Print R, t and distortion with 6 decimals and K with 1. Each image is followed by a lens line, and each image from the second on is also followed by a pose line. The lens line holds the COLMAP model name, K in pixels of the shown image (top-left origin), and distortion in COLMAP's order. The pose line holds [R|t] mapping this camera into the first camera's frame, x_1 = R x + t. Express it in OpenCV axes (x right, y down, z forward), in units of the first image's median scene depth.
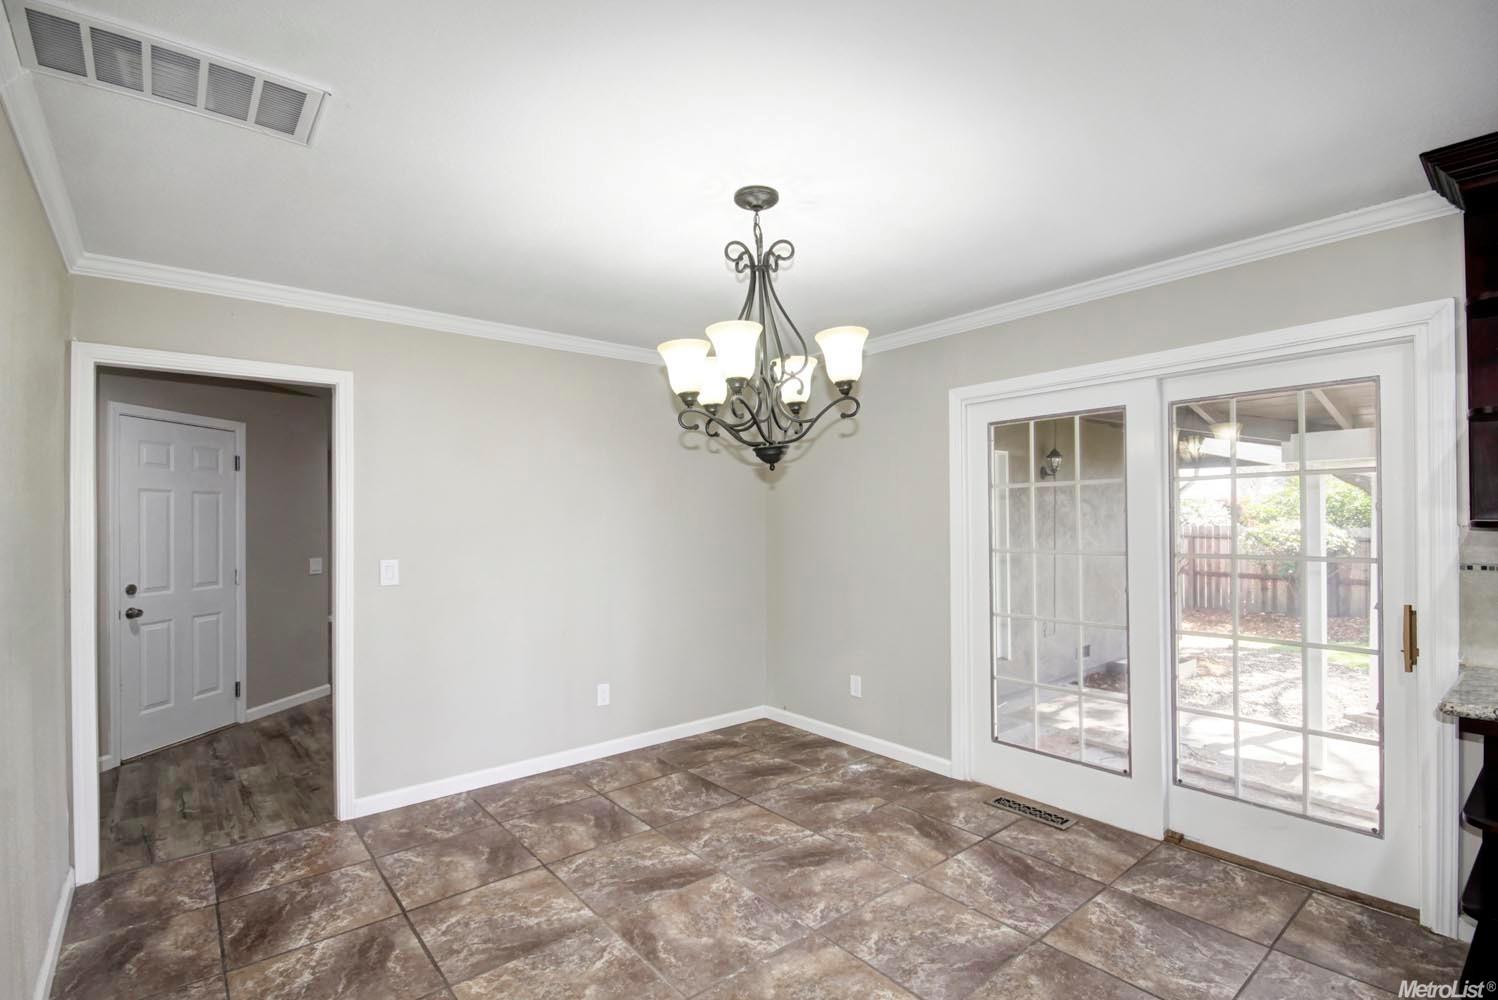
lens RADIAL K [[697.8, 0, 755.7], [0, 697.8, 517.1], [0, 0, 1]] dist [0.011917, -0.015775]
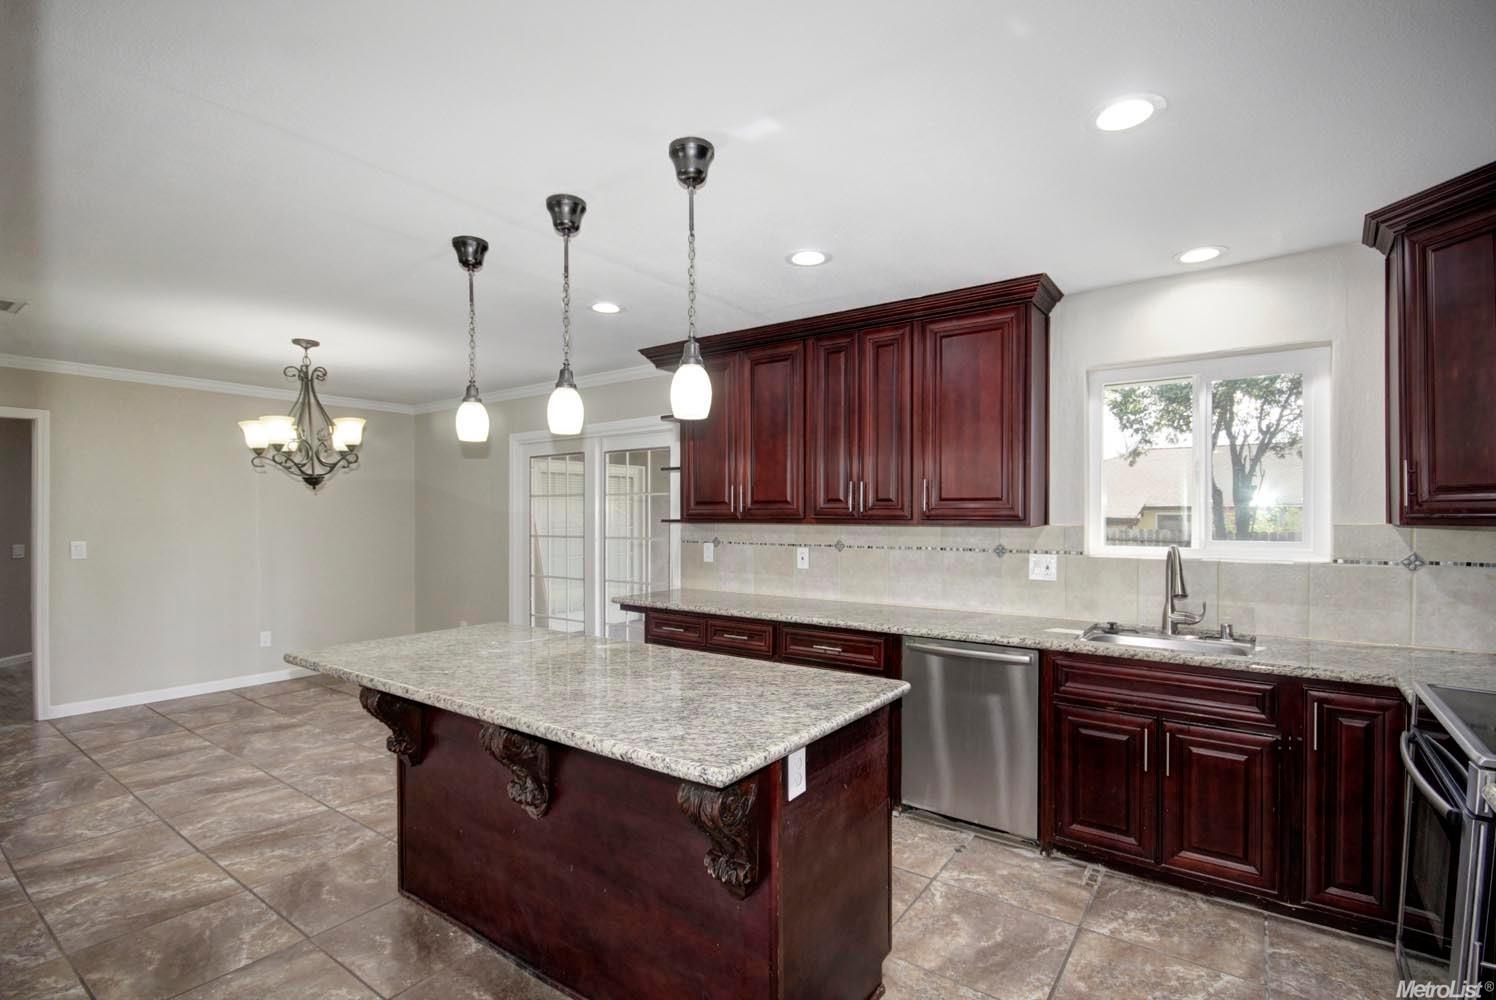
lens RADIAL K [[696.9, 0, 754.7], [0, 696.9, 517.1], [0, 0, 1]] dist [0.011917, -0.015775]
pose [[0.967813, 0.007801, 0.251548, 0.532024], [-0.010182, 0.999915, 0.008165, -0.016671], [-0.251463, -0.010464, 0.967810, -0.843246]]
